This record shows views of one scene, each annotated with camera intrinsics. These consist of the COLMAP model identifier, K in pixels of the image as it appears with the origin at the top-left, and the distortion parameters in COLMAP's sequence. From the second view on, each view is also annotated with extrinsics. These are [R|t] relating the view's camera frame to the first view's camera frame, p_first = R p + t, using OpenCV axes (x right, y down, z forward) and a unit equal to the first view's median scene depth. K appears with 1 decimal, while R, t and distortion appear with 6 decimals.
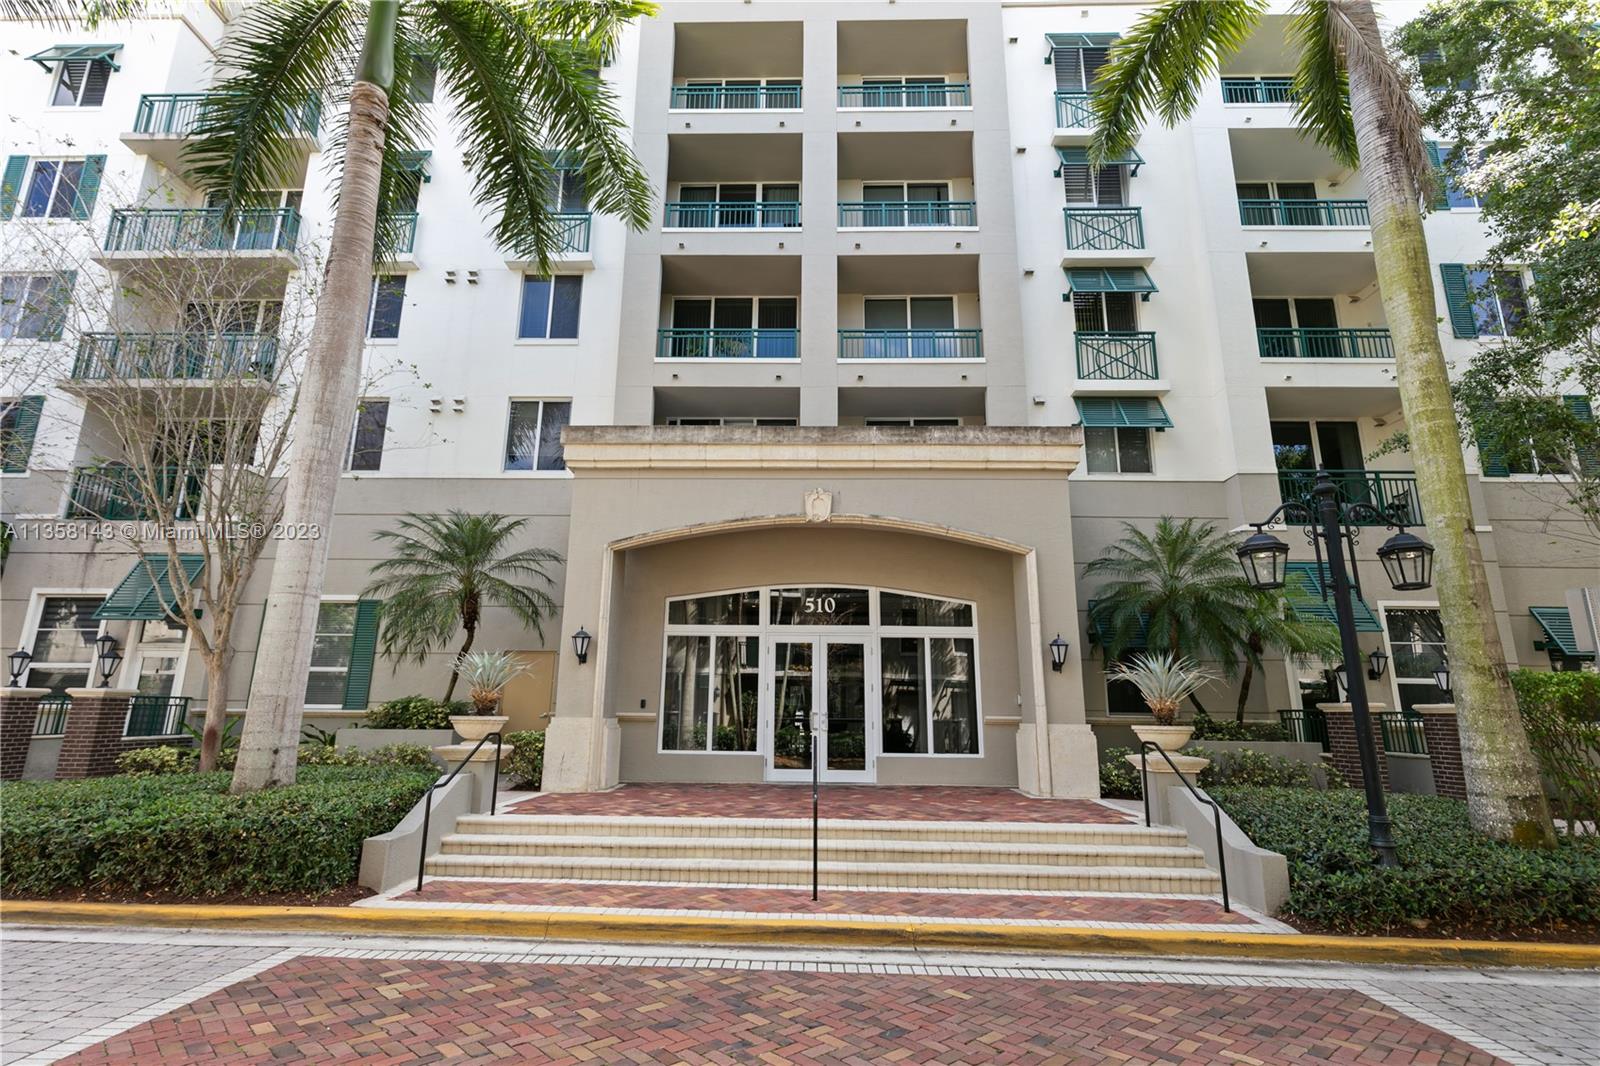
lens RADIAL K [[748.7, 0, 800.0], [0, 748.7, 533.0], [0, 0, 1]] dist [0.003841, -0.000154]
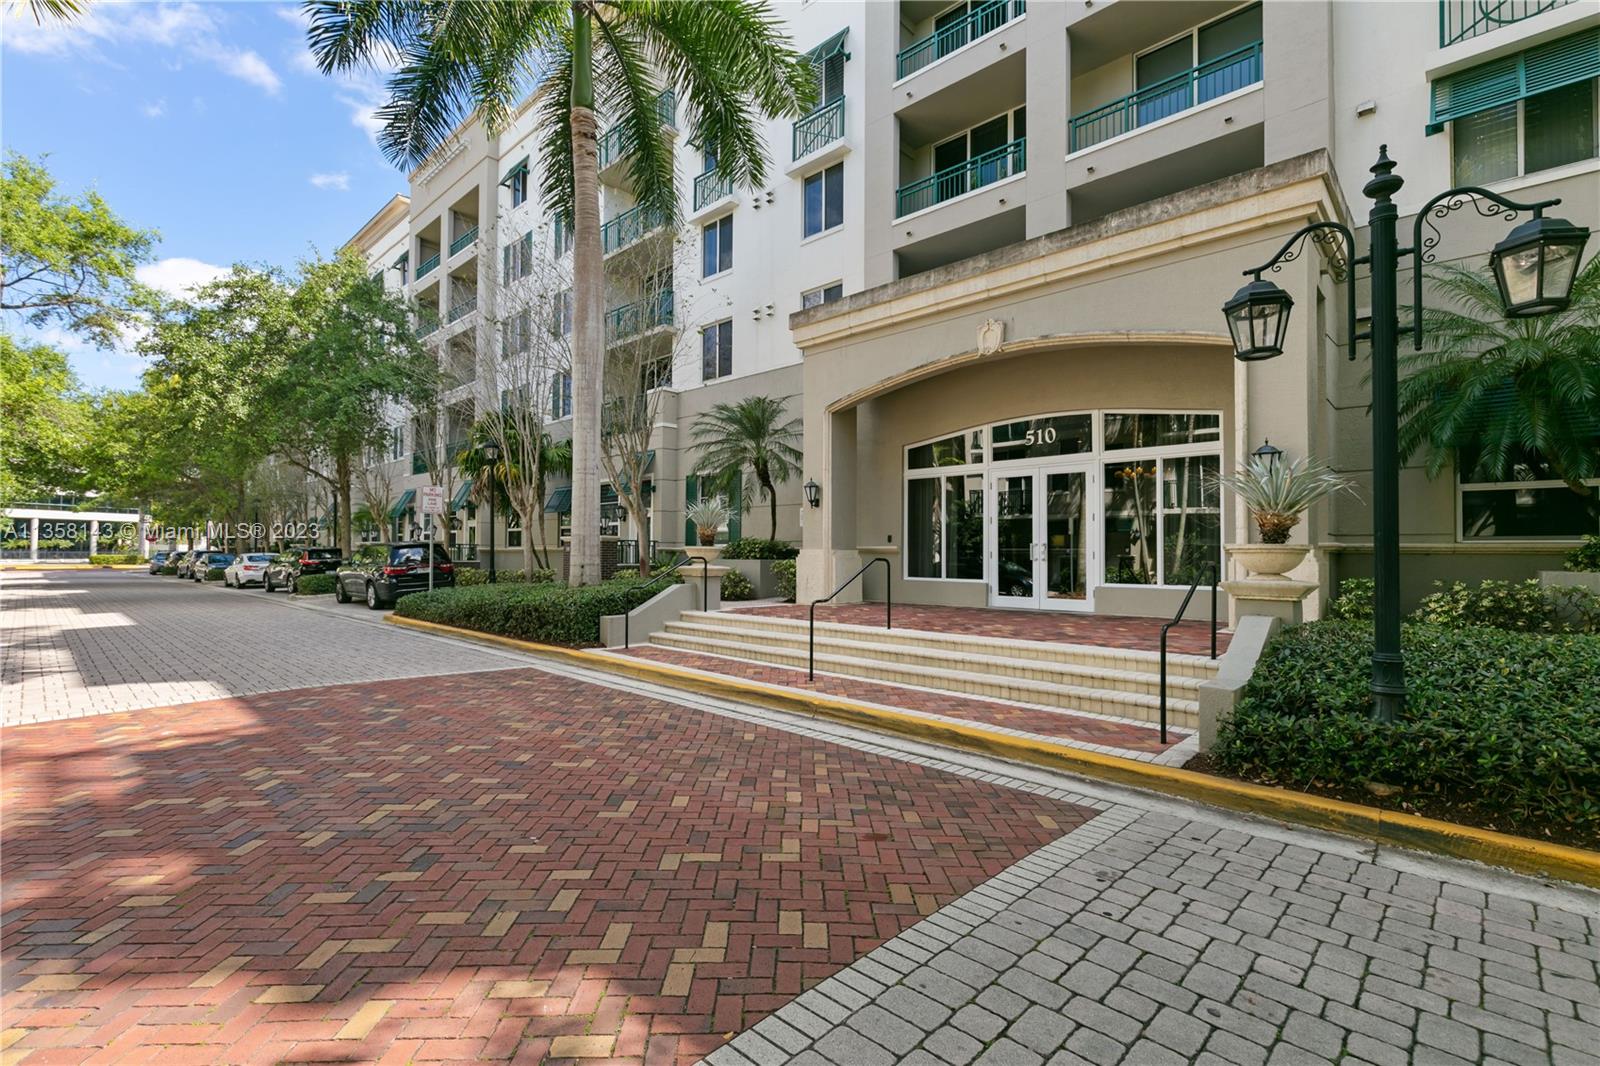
lens RADIAL K [[720.8, 0, 790.4], [0, 720.8, 537.4], [0, 0, 1]] dist [0.001965, -0.000625]
pose [[0.741800, -0.024630, -0.670169, 0.713749], [0.160793, 0.976708, 0.142084, 0.067362], [0.651060, -0.213156, 0.728482, 0.127448]]
